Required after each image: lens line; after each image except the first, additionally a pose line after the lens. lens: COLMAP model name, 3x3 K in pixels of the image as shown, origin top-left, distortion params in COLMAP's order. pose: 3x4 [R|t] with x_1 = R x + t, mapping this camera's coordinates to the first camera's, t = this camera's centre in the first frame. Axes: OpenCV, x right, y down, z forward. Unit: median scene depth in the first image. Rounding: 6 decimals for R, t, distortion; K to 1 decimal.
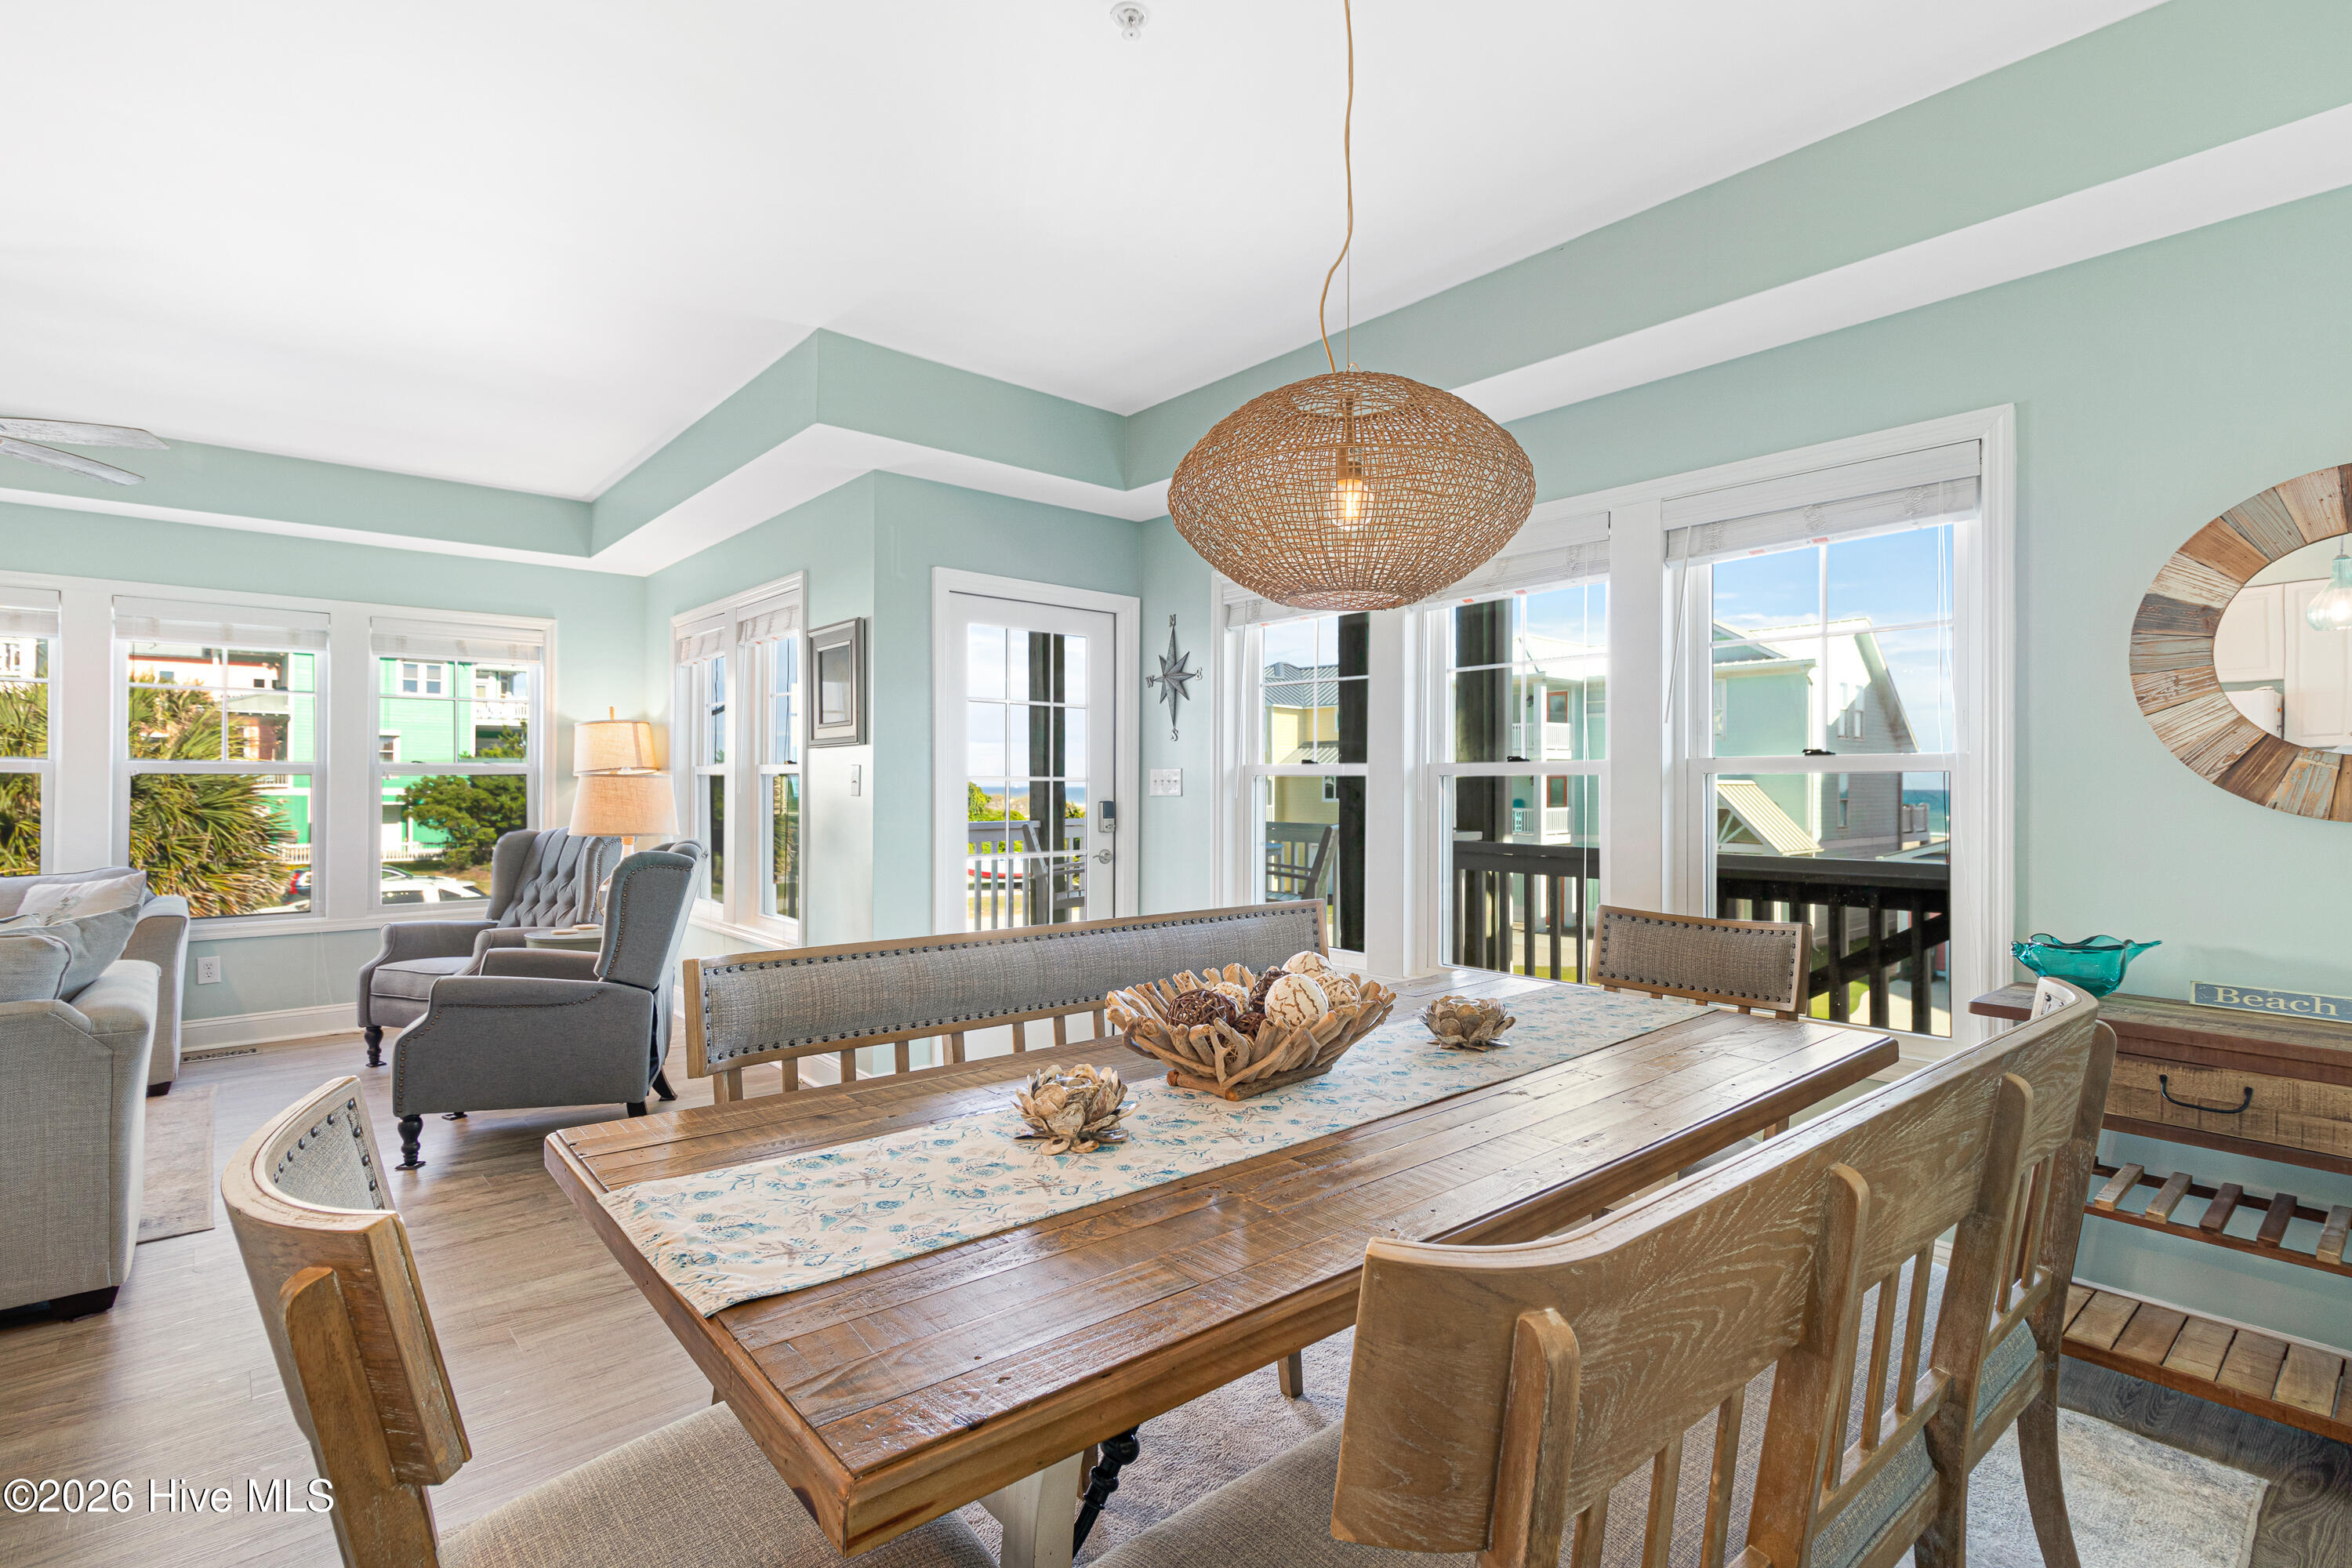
lens RADIAL K [[1099.8, 0, 1207.7], [0, 1099.8, 762.7], [0, 0, 1]] dist [0.004159, 0.004677]
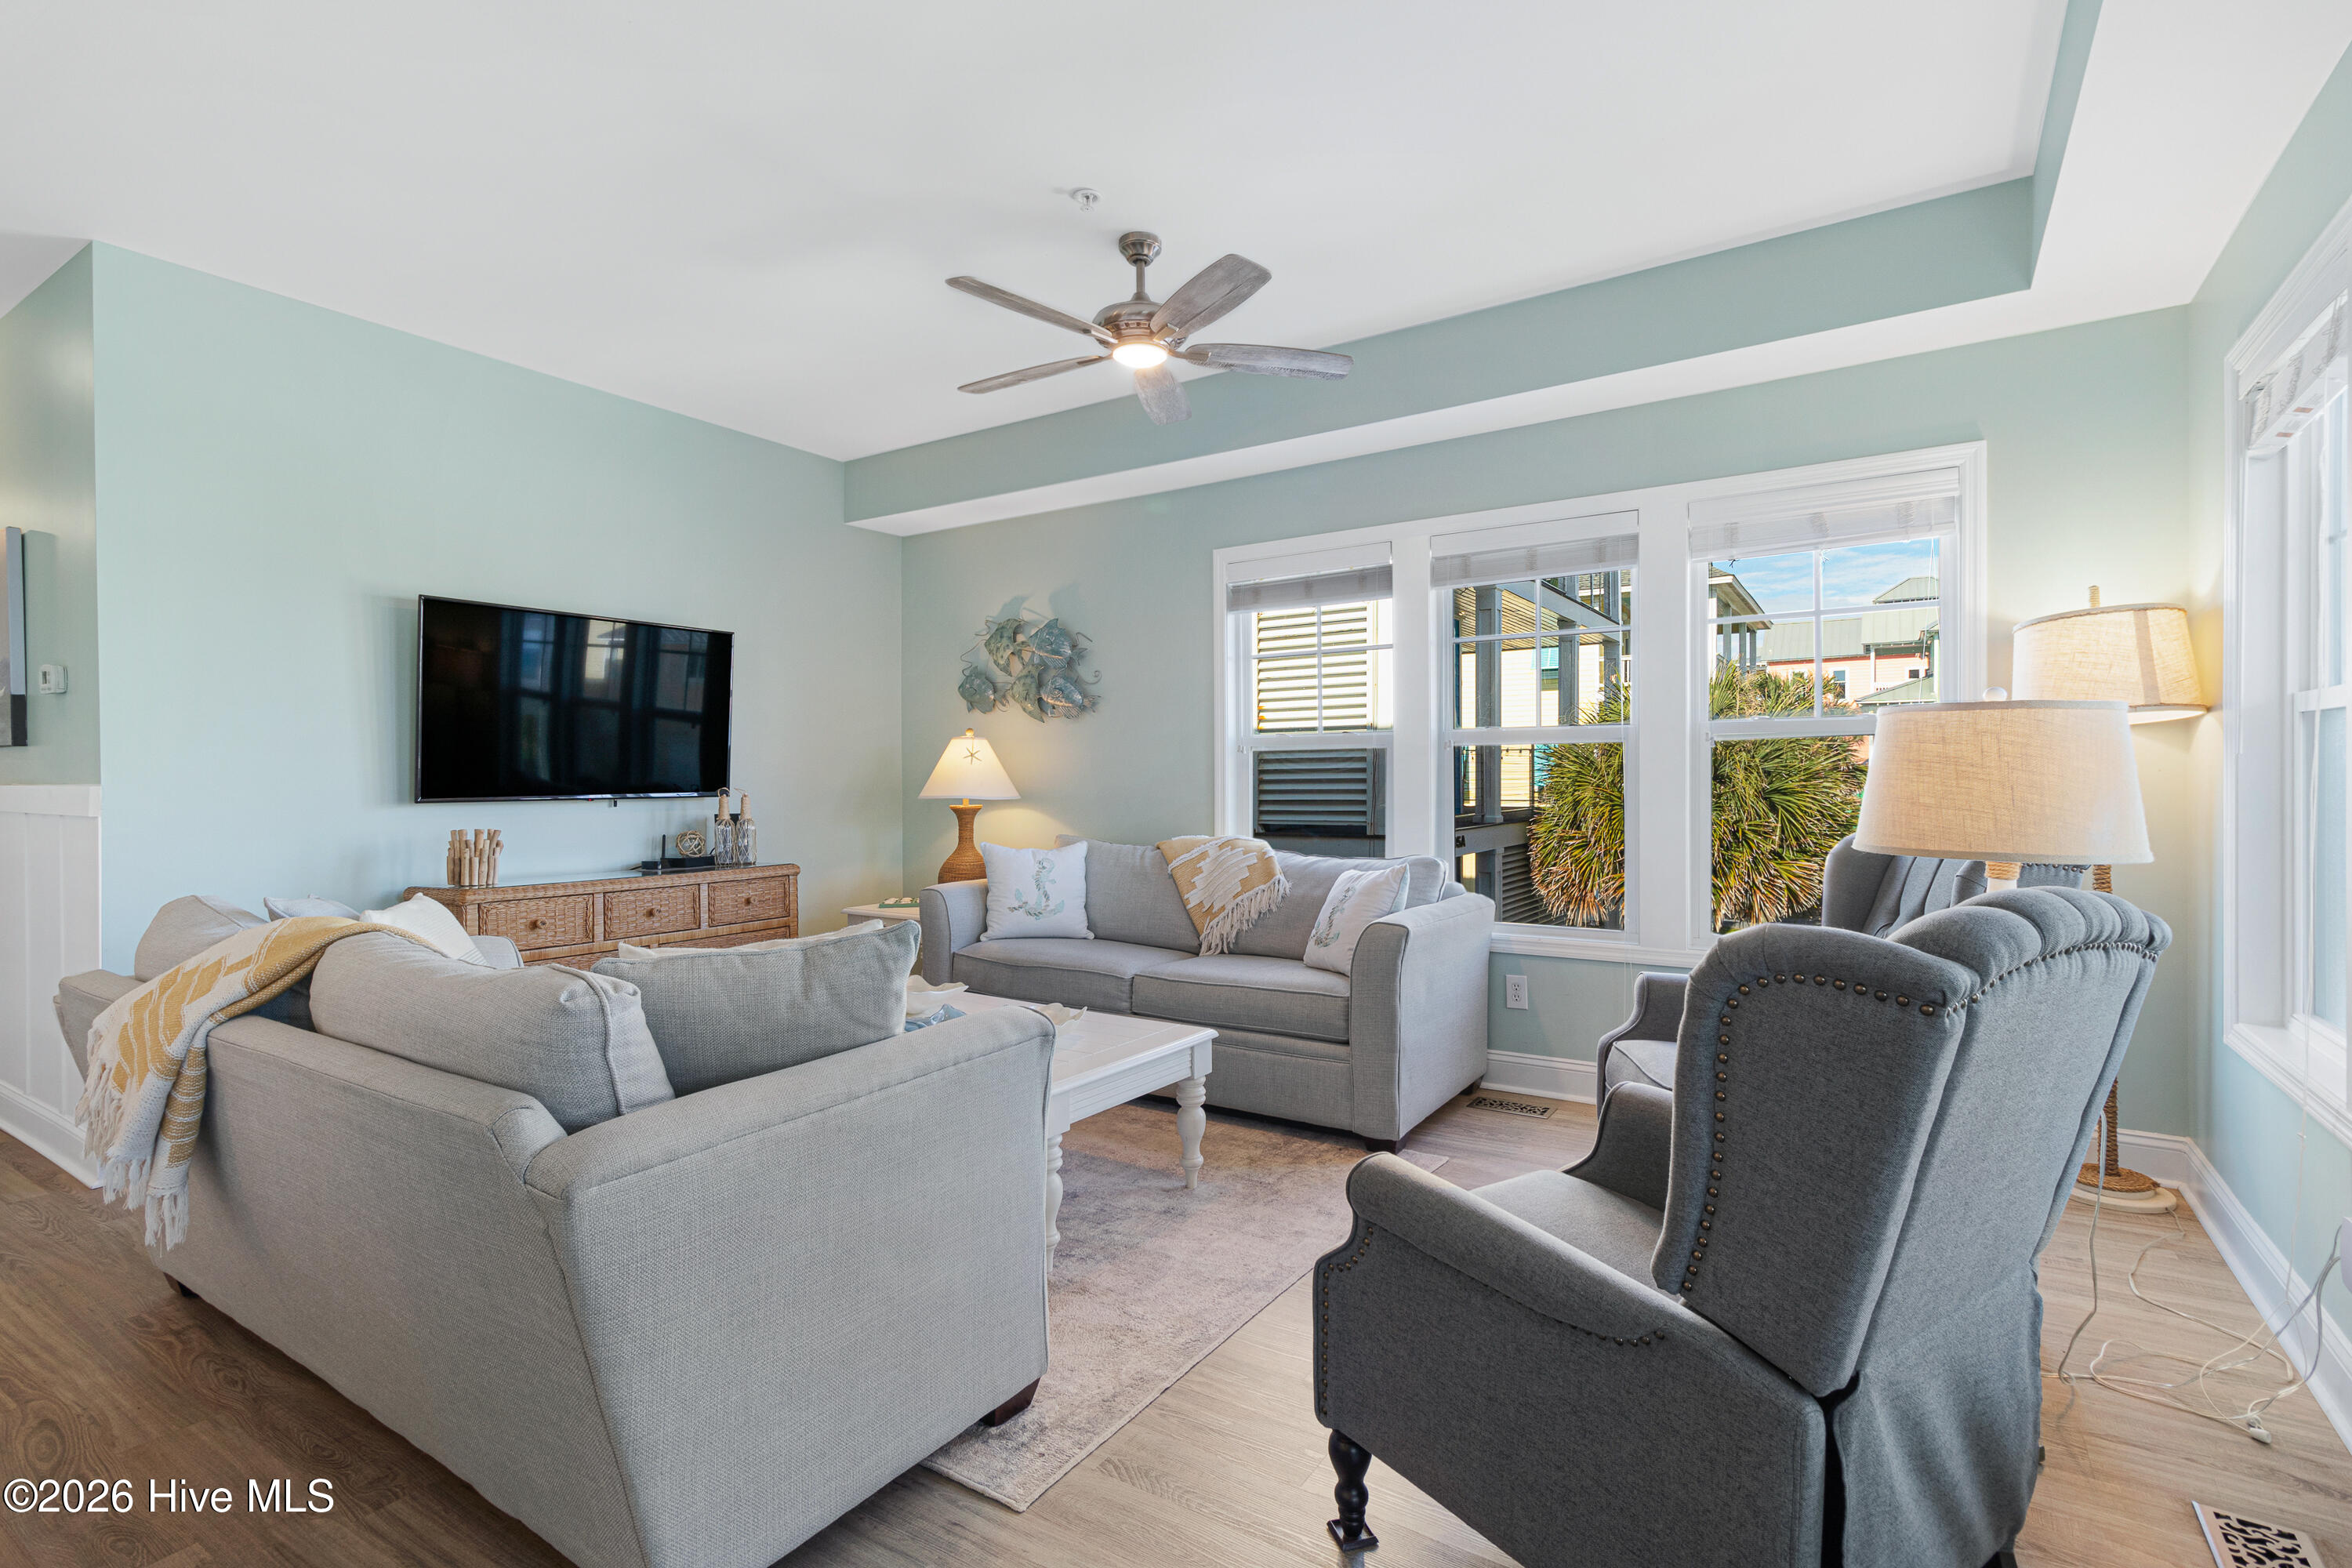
lens RADIAL K [[1099.8, 0, 1201.9], [0, 1099.8, 780.2], [0, 0, 1]] dist [0.004159, 0.004677]
pose [[0.250983, -0.001285, -0.967991, -0.200214], [0.024914, 0.999676, 0.005132, 0.027404], [0.967671, -0.025404, 0.250933, 0.590172]]
